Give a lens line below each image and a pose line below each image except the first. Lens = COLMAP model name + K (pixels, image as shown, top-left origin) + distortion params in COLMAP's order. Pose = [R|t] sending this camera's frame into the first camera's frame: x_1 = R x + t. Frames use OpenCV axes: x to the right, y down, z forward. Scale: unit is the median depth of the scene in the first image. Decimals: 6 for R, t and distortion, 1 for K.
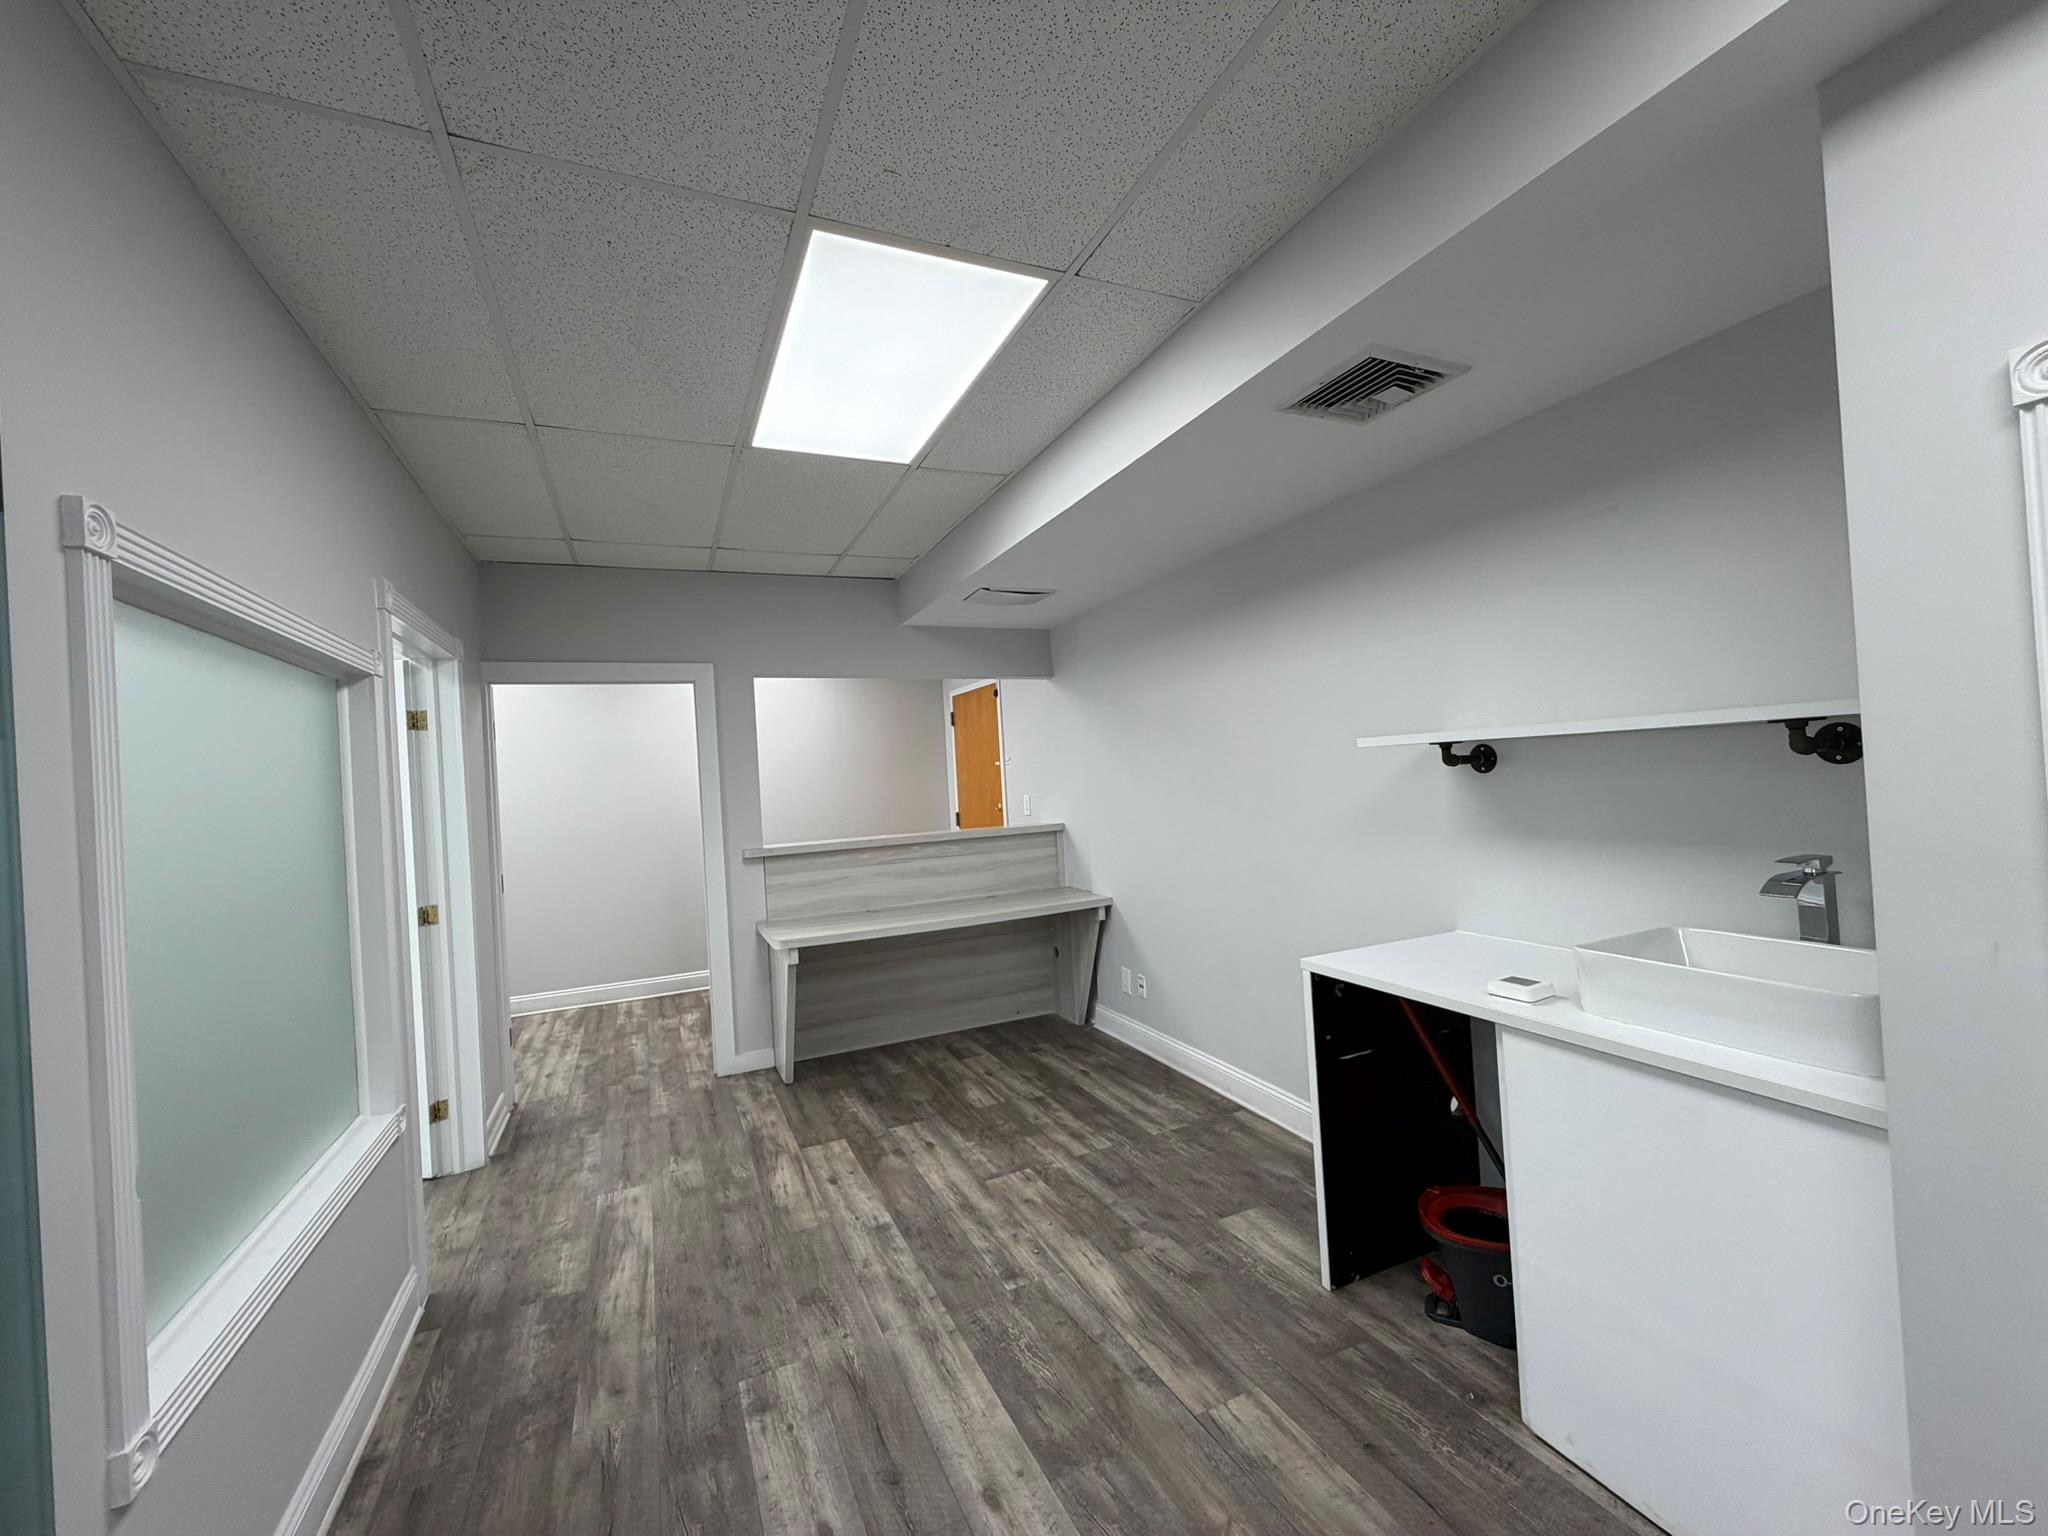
lens RADIAL K [[816.6, 0, 1020.2], [0, 816.6, 759.7], [0, 0, 1]] dist [-0.001223, -0.000907]
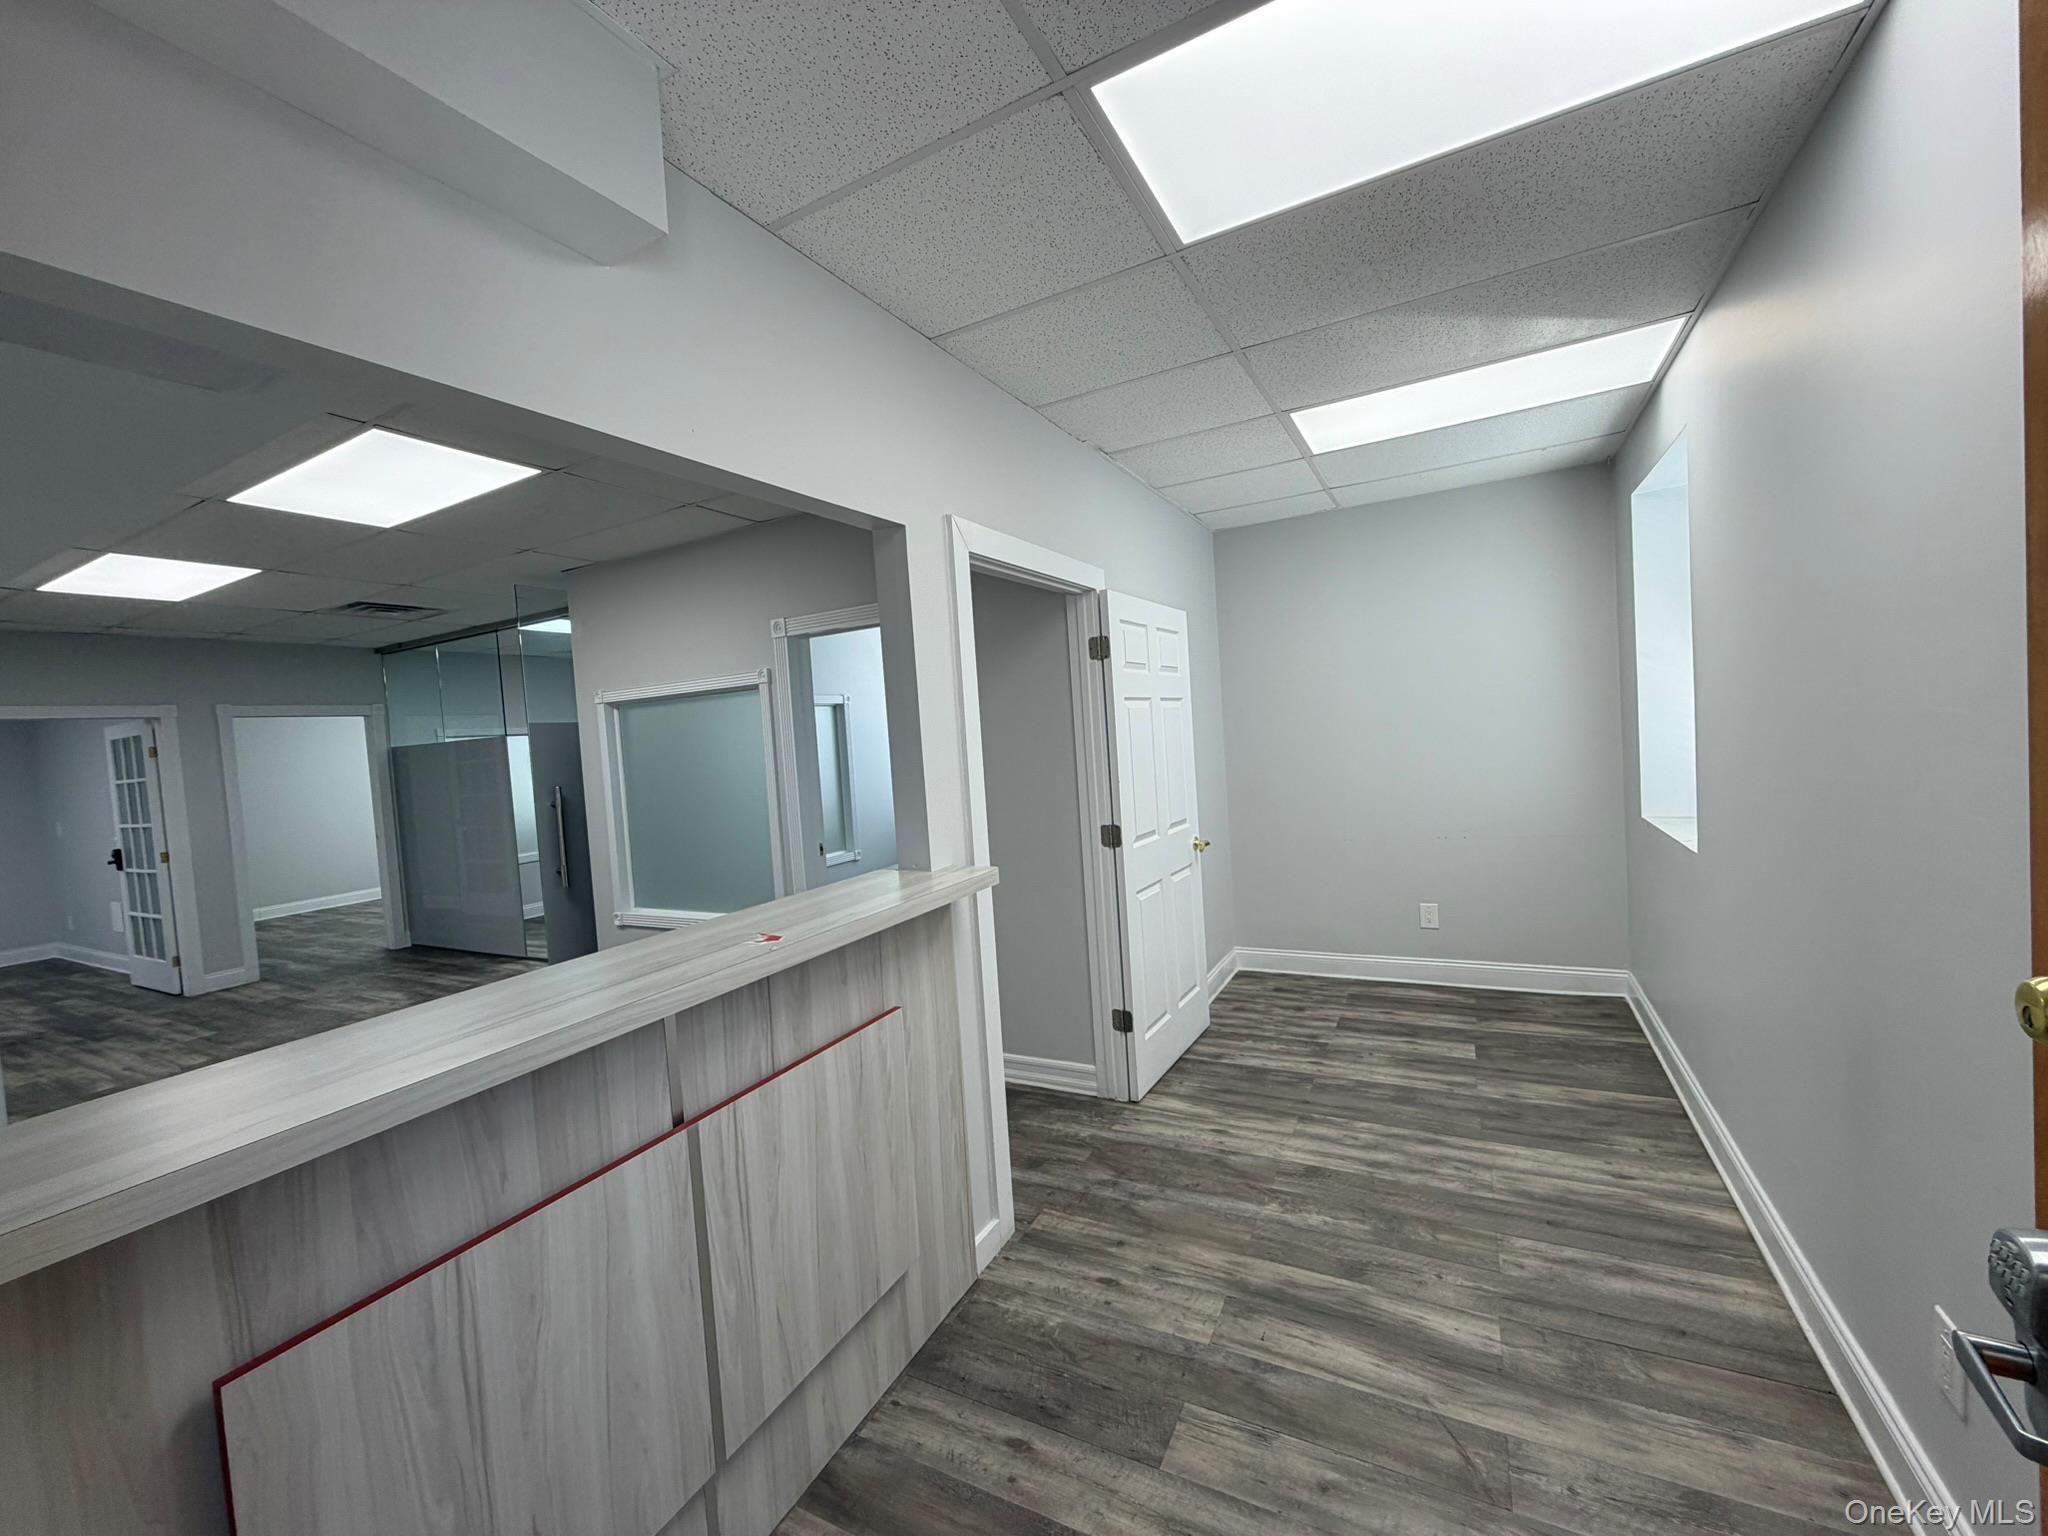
lens RADIAL K [[816.6, 0, 1018.5], [0, 816.6, 770.3], [0, 0, 1]] dist [-0.001223, -0.000907]
pose [[-0.788065, 0.135794, -0.600427, -0.119931], [0.122470, 0.990454, 0.063260, 0.035924], [0.603286, -0.023681, -0.797173, 2.389561]]
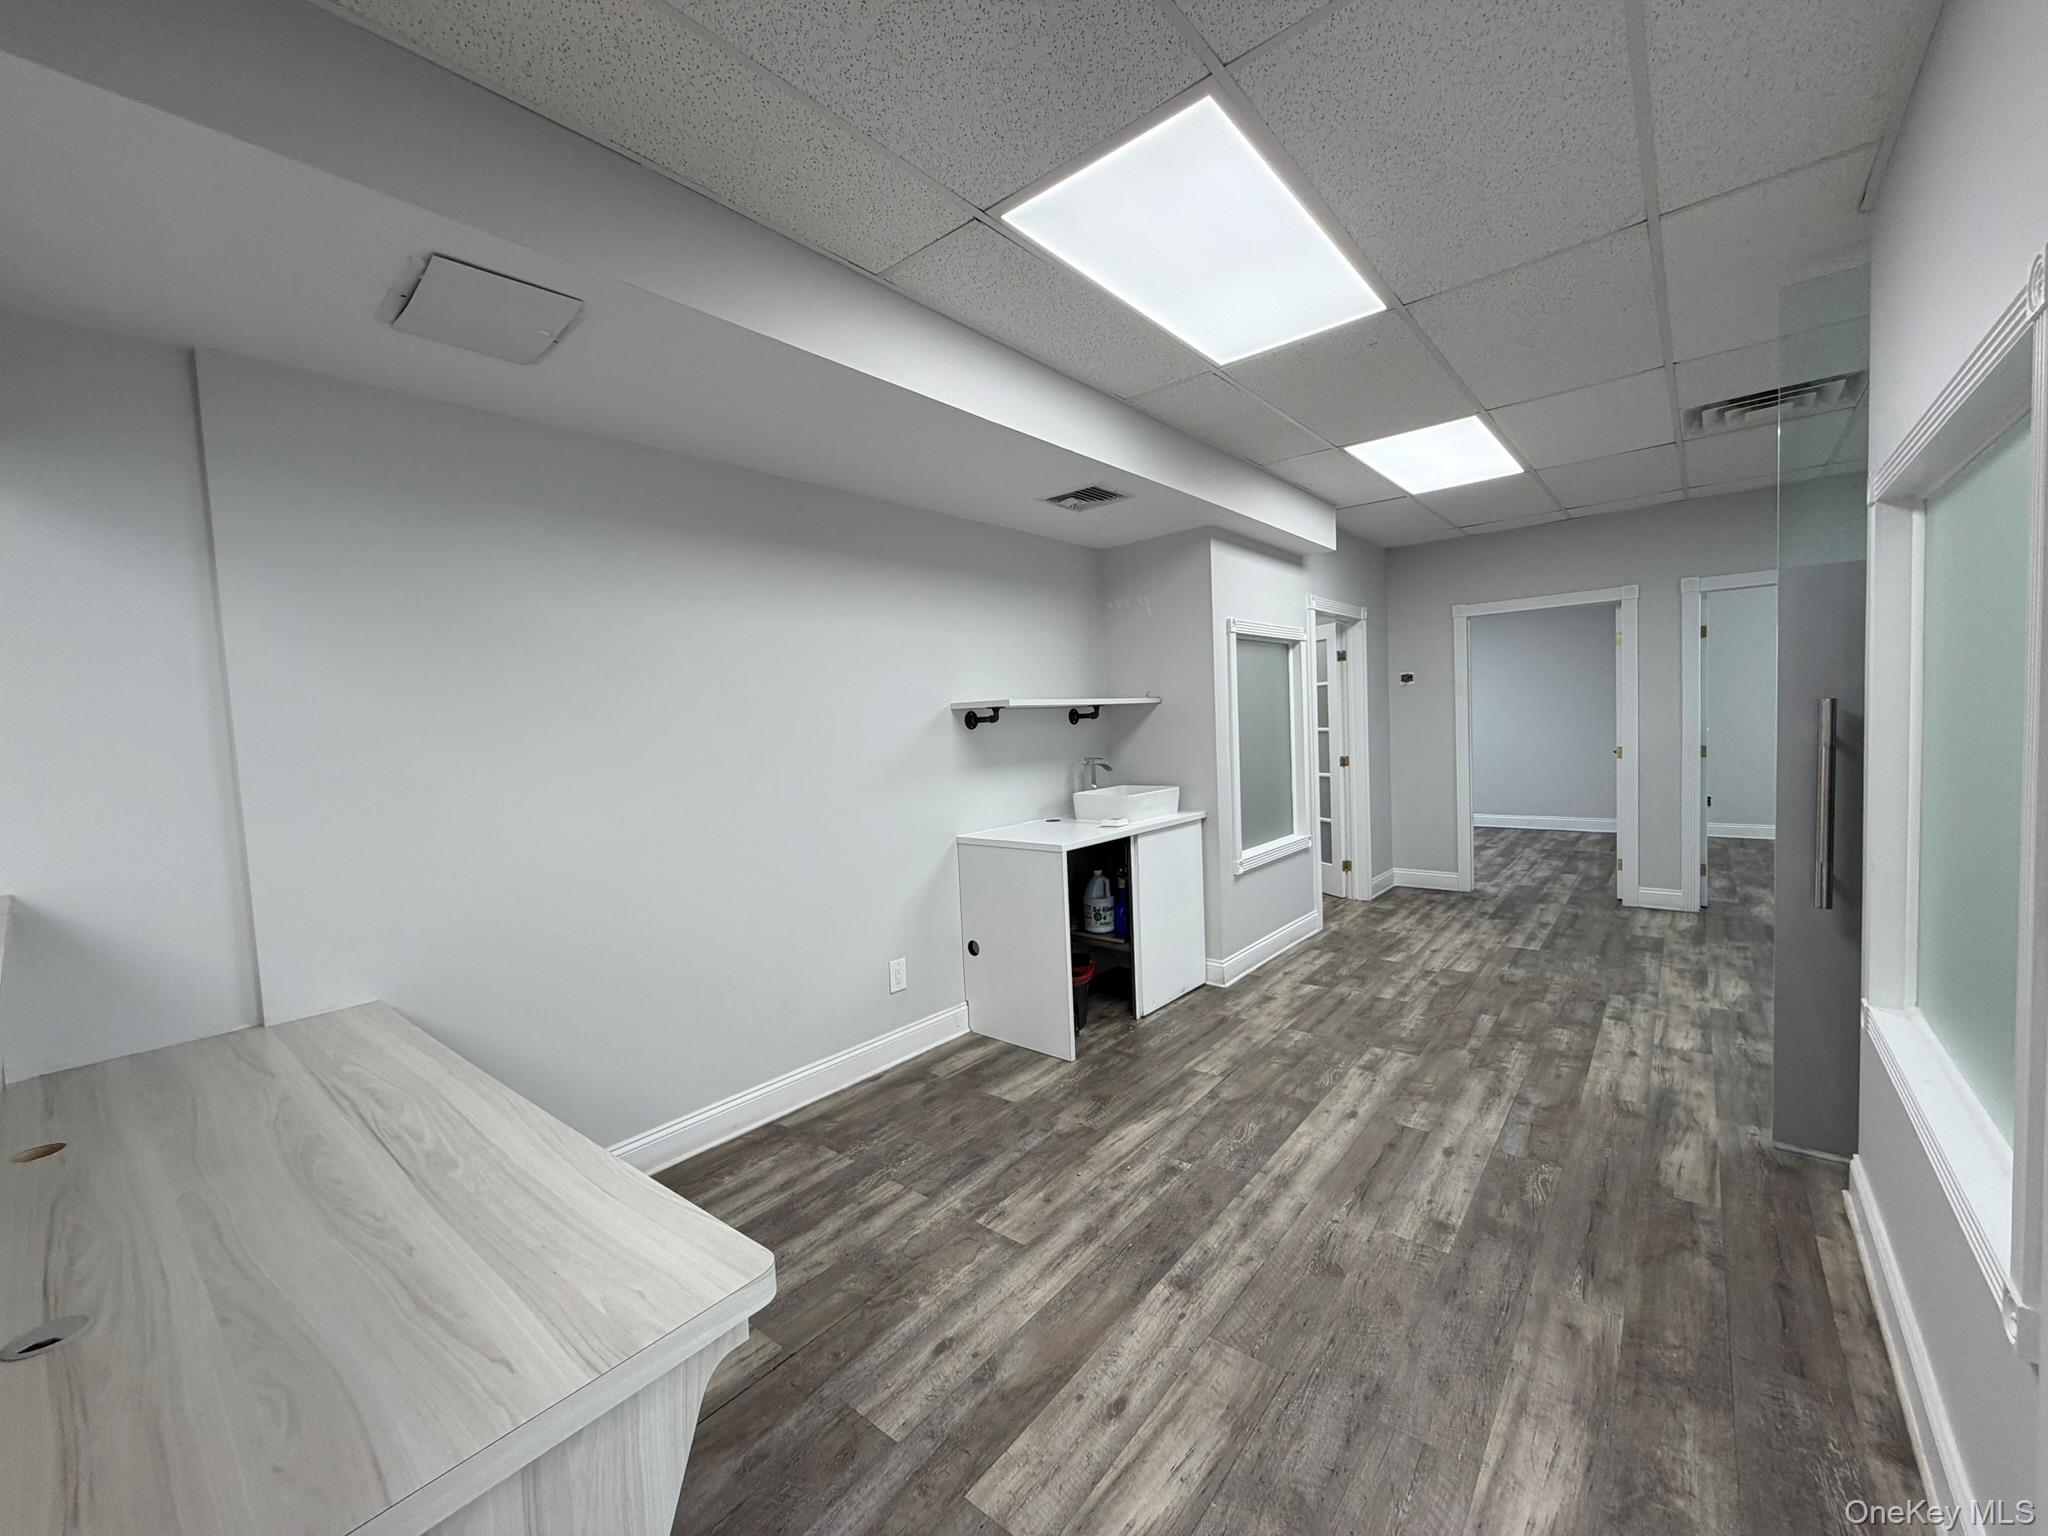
lens RADIAL K [[816.6, 0, 1020.5], [0, 816.6, 765.5], [0, 0, 1]] dist [-0.001223, -0.000907]
pose [[-0.431470, 0.029686, 0.901639, -0.814484], [0.053341, 0.998549, -0.007351, 0.094954], [-0.900549, 0.044922, -0.432428, 1.463635]]
